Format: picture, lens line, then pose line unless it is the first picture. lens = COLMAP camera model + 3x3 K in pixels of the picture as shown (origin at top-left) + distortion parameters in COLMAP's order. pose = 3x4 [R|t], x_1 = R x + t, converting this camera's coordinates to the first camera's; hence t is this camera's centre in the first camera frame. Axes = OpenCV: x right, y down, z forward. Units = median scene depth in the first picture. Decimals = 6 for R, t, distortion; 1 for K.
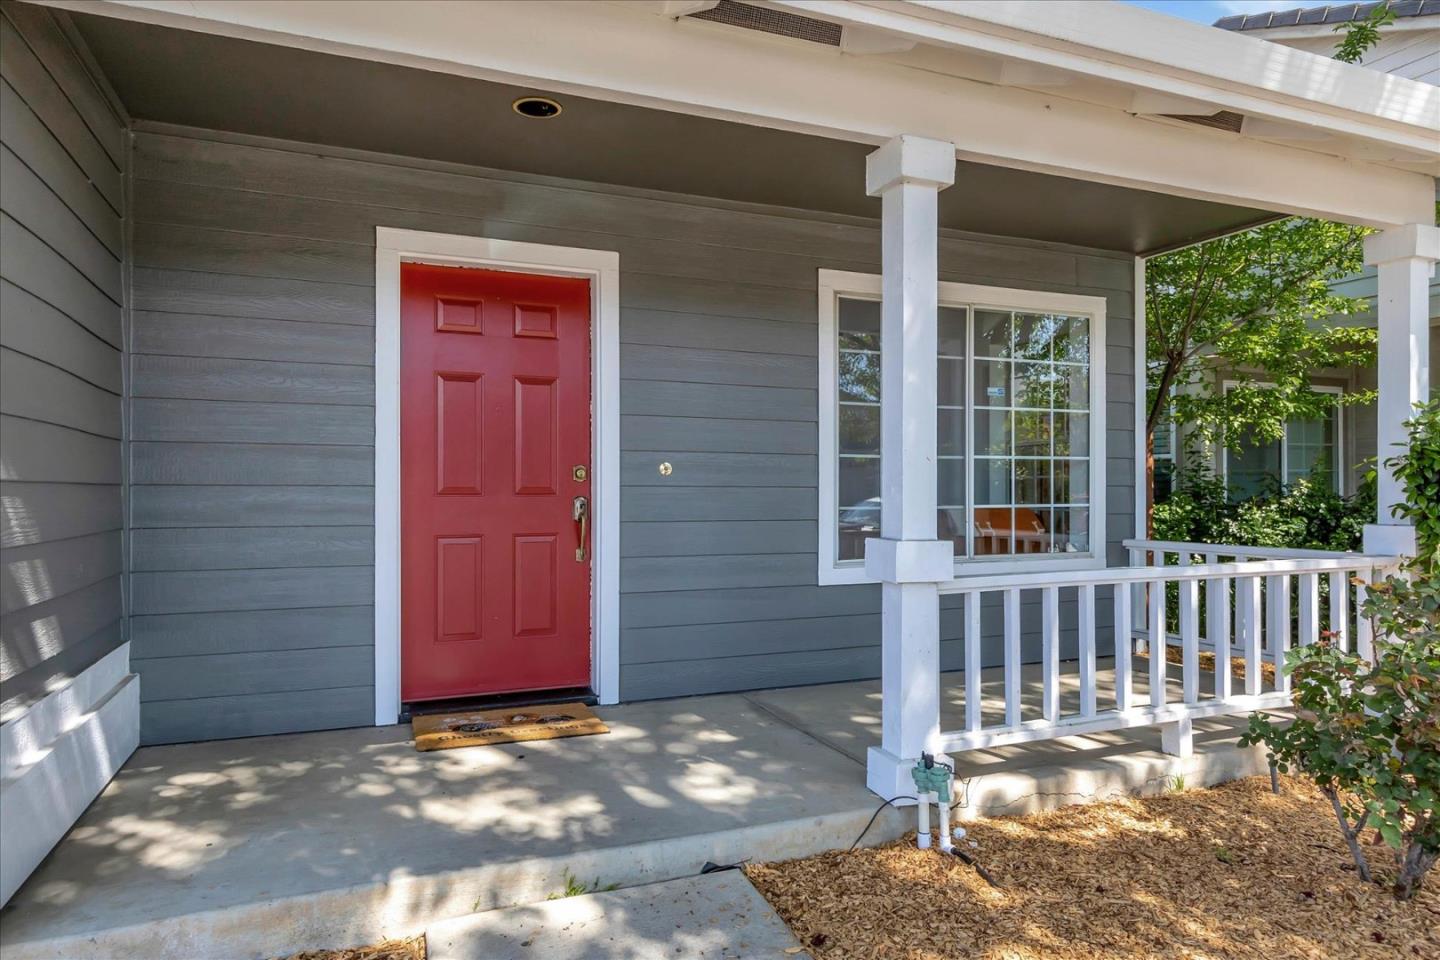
lens RADIAL K [[881.0, 0, 720.0], [0, 881.0, 480.0], [0, 0, 1]] dist [0.000919, -0.001556]
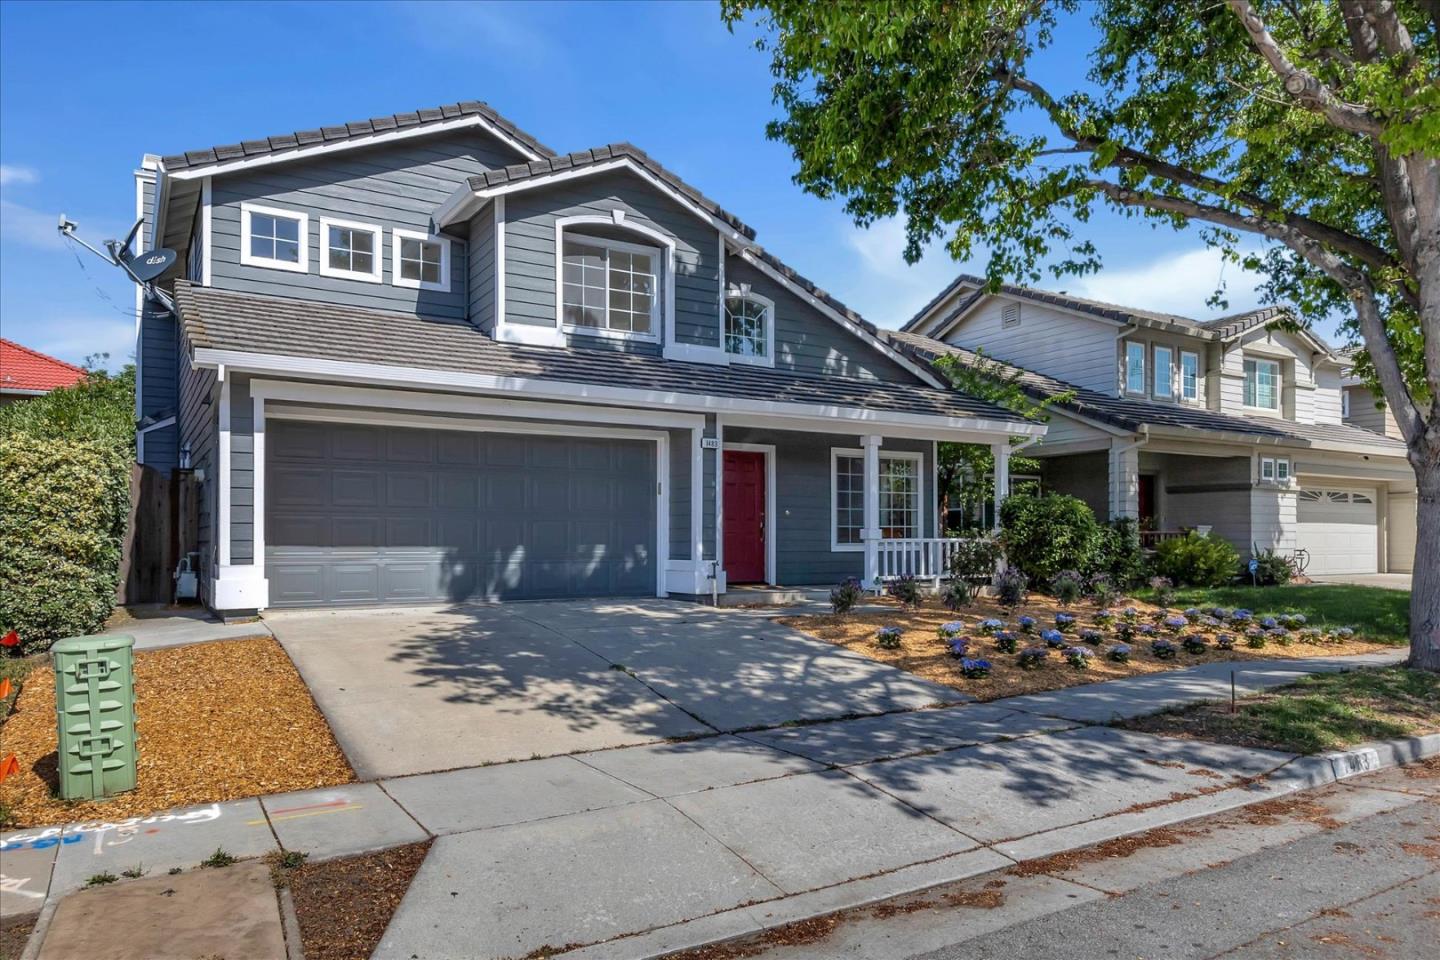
lens RADIAL K [[958.8, 0, 717.3], [0, 958.8, 502.0], [0, 0, 1]] dist [0.002431, 0.000375]
pose [[0.987247, 0.006614, 0.159057, -0.904938], [-0.001492, 0.999477, -0.032303, 0.064402], [-0.159188, 0.031654, 0.986741, -2.485624]]
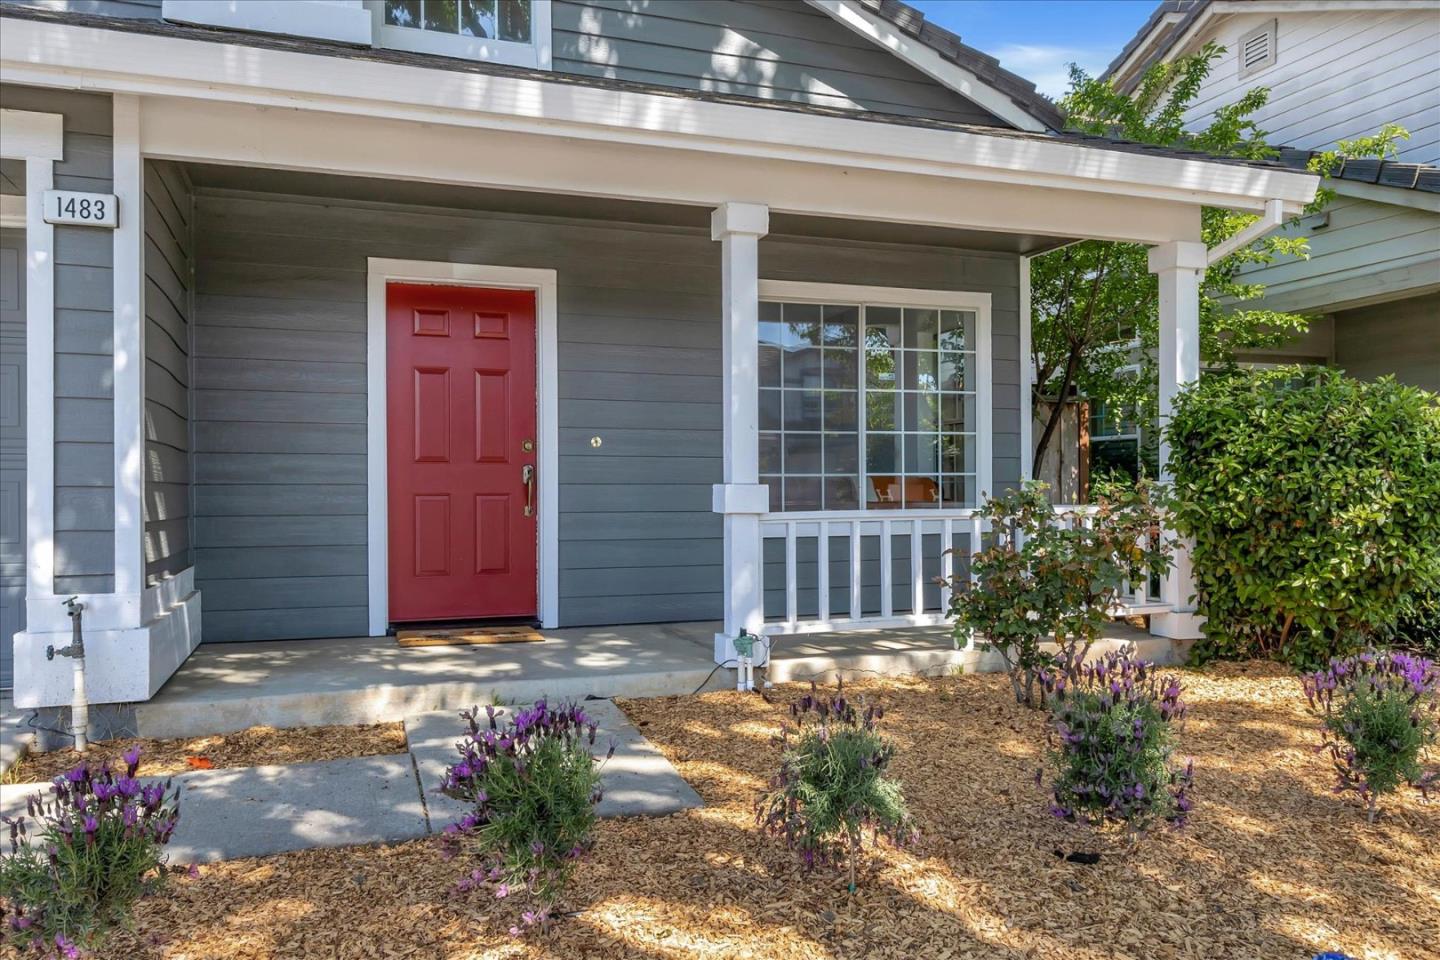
lens RADIAL K [[1058.6, 0, 712.2], [0, 1058.6, 480.9], [0, 0, 1]] dist [0.000686, 0.000358]
pose [[0.998773, -0.005023, -0.049265, 0.186711], [0.005090, 0.999986, 0.001244, 0.043955], [0.049258, -0.001494, 0.998785, -0.517302]]
